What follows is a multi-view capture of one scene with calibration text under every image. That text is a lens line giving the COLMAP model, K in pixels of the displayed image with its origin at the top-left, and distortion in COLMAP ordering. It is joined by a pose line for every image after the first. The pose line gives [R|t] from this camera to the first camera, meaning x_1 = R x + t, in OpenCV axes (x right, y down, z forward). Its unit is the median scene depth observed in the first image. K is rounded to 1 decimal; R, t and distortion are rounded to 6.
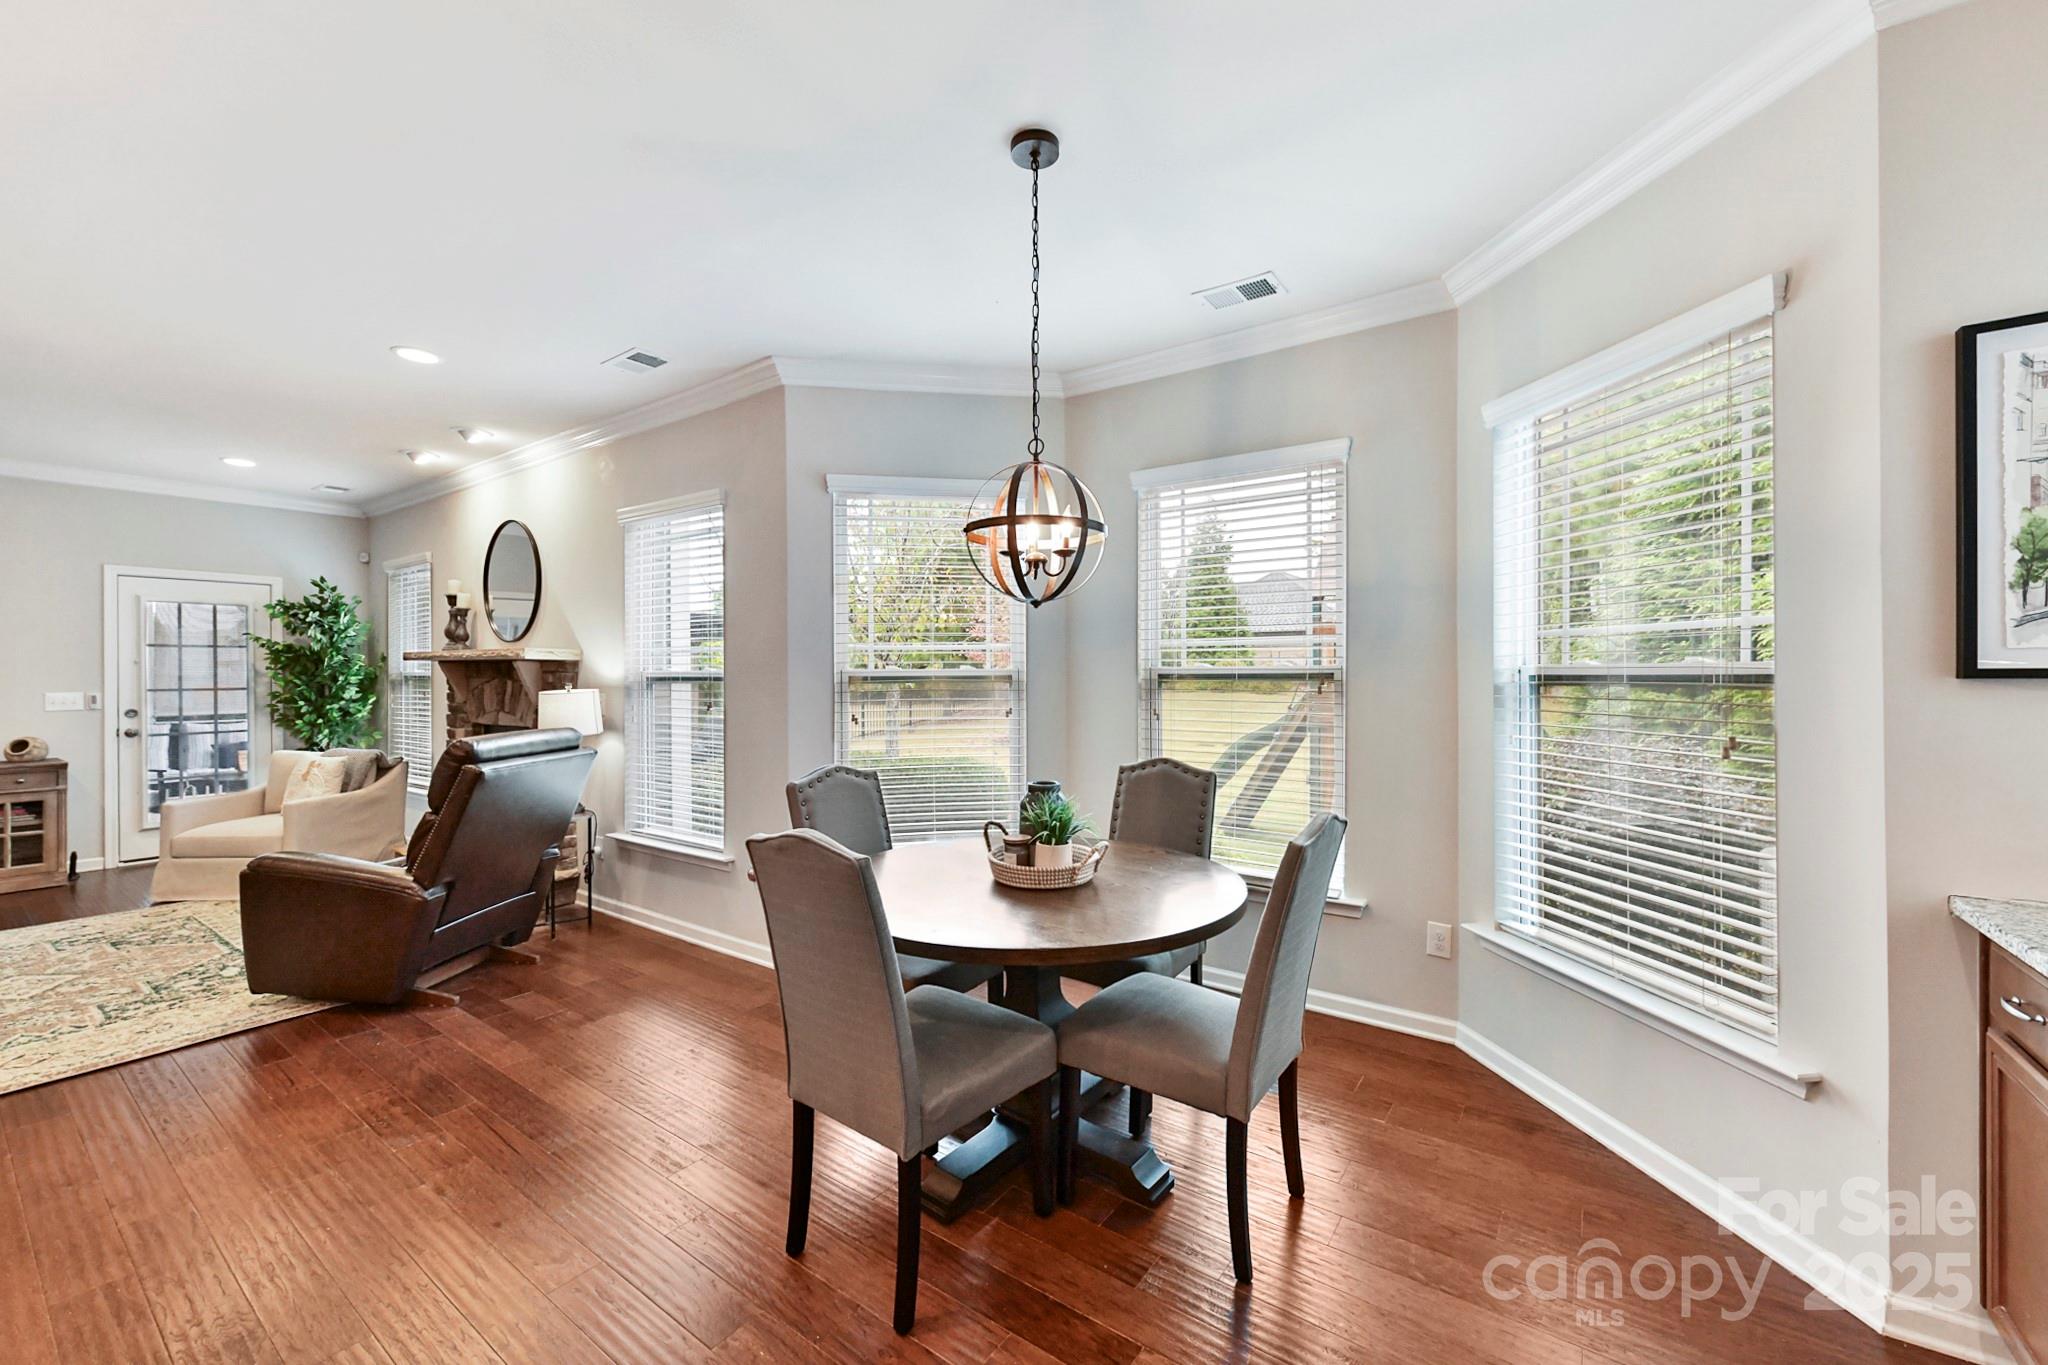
lens RADIAL K [[815.0, 0, 1001.7], [0, 815.0, 671.9], [0, 0, 1]] dist [0.010979, -0.000218]
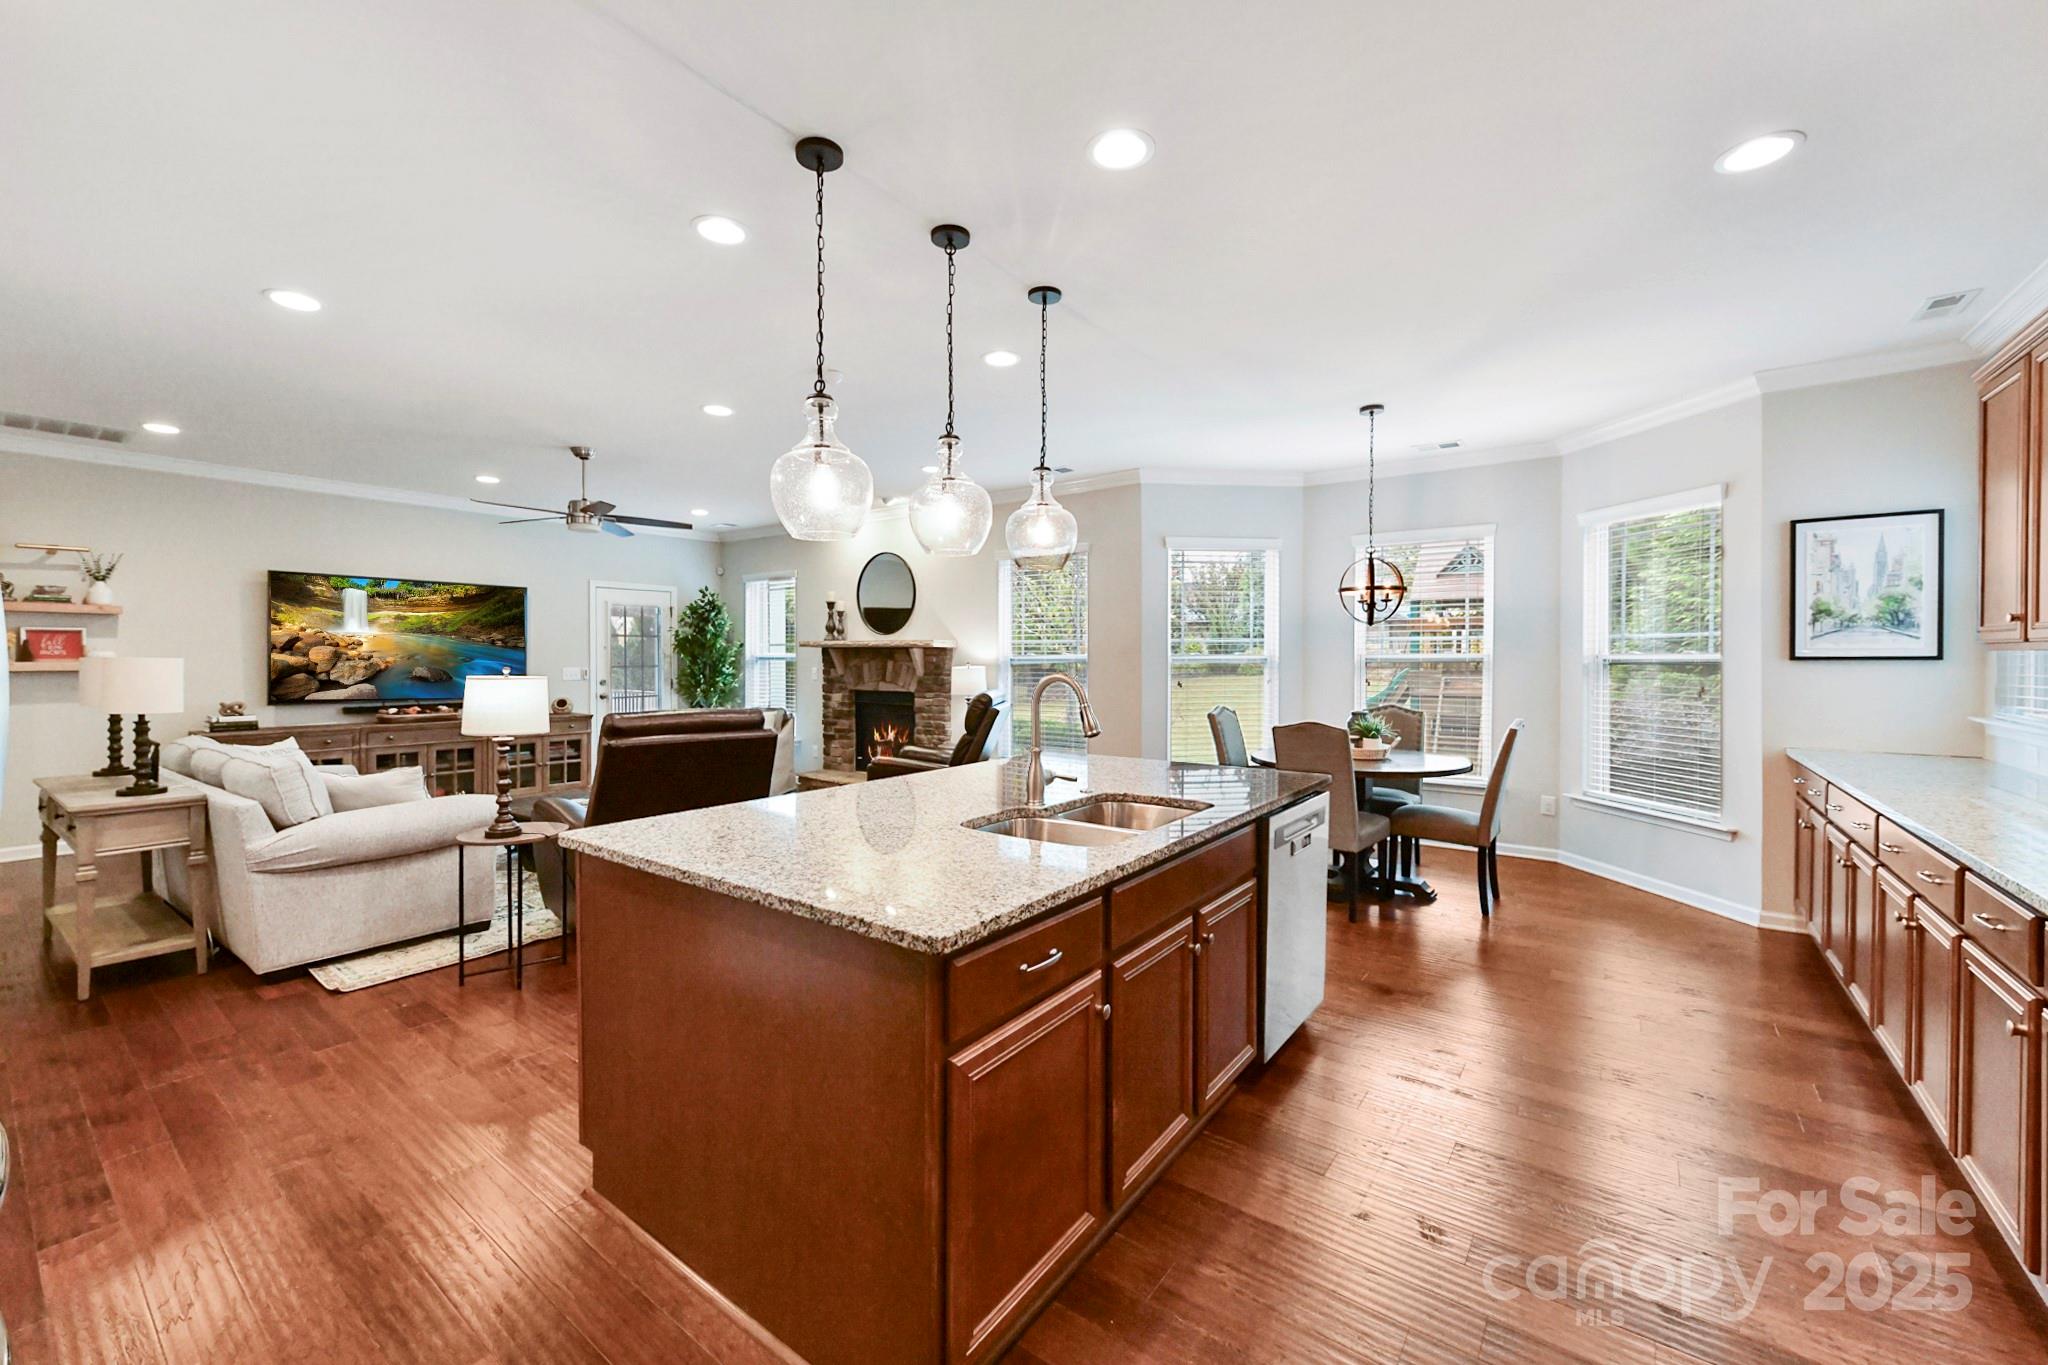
lens RADIAL K [[815.0, 0, 1008.0], [0, 815.0, 663.0], [0, 0, 1]] dist [0.010979, -0.000218]
pose [[0.999797, 0.003535, -0.019849, -0.349533], [-0.003358, 0.999955, 0.008927, 0.000356], [0.019879, -0.008858, 0.999763, -0.464725]]
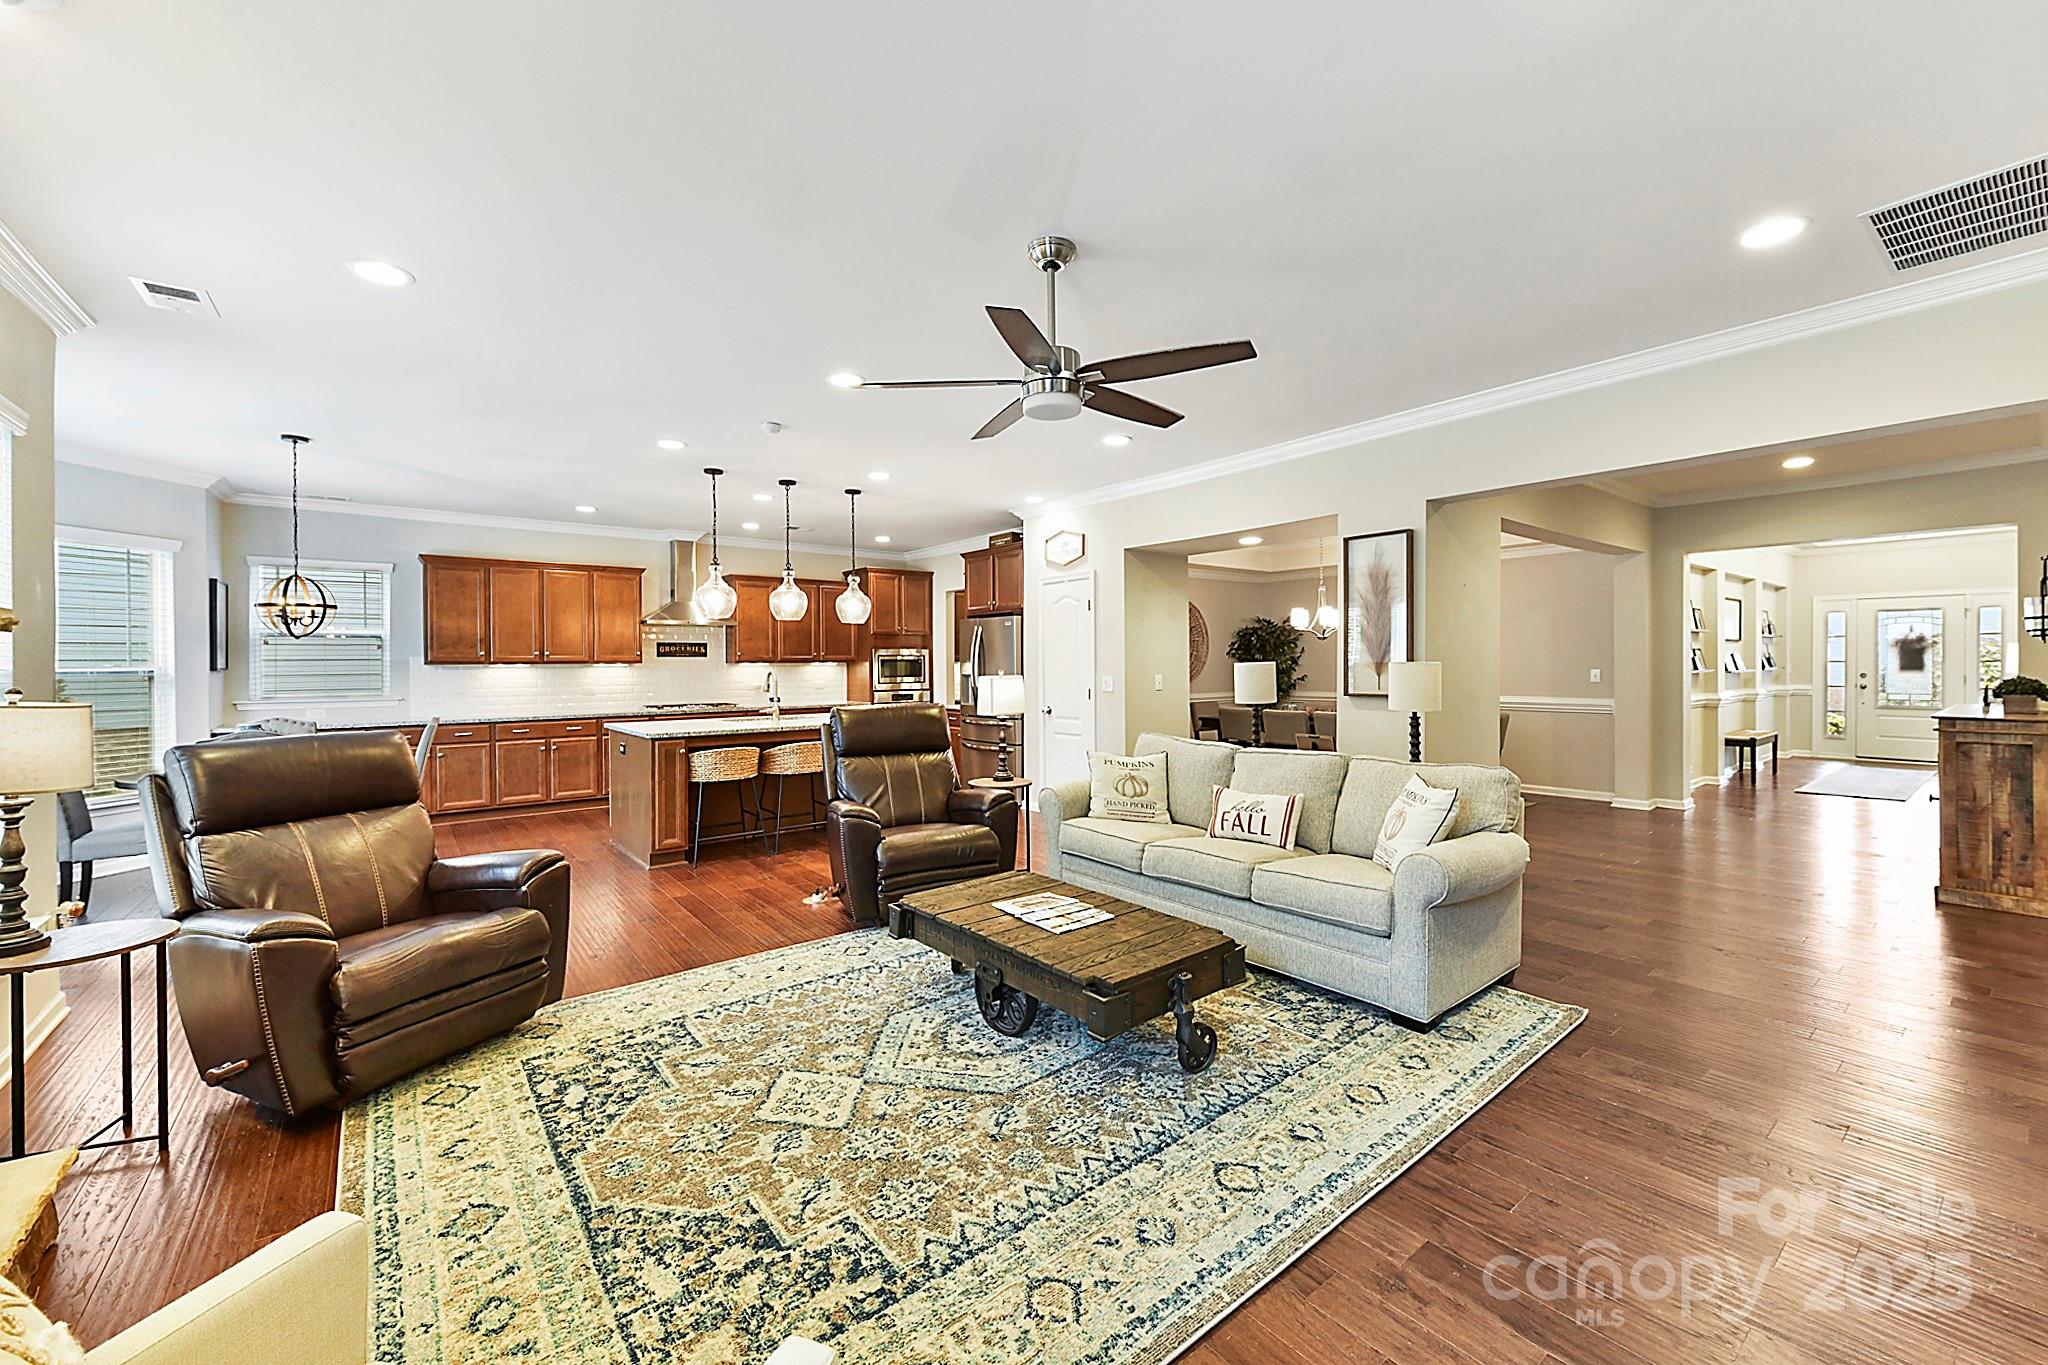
lens RADIAL K [[815.0, 0, 1021.9], [0, 815.0, 671.9], [0, 0, 1]] dist [0.010979, -0.000218]
pose [[-0.963220, 0.005752, 0.268651, -1.030553], [0.009174, 0.999892, 0.011481, 0.002731], [-0.268556, 0.013524, -0.963169, 1.081223]]
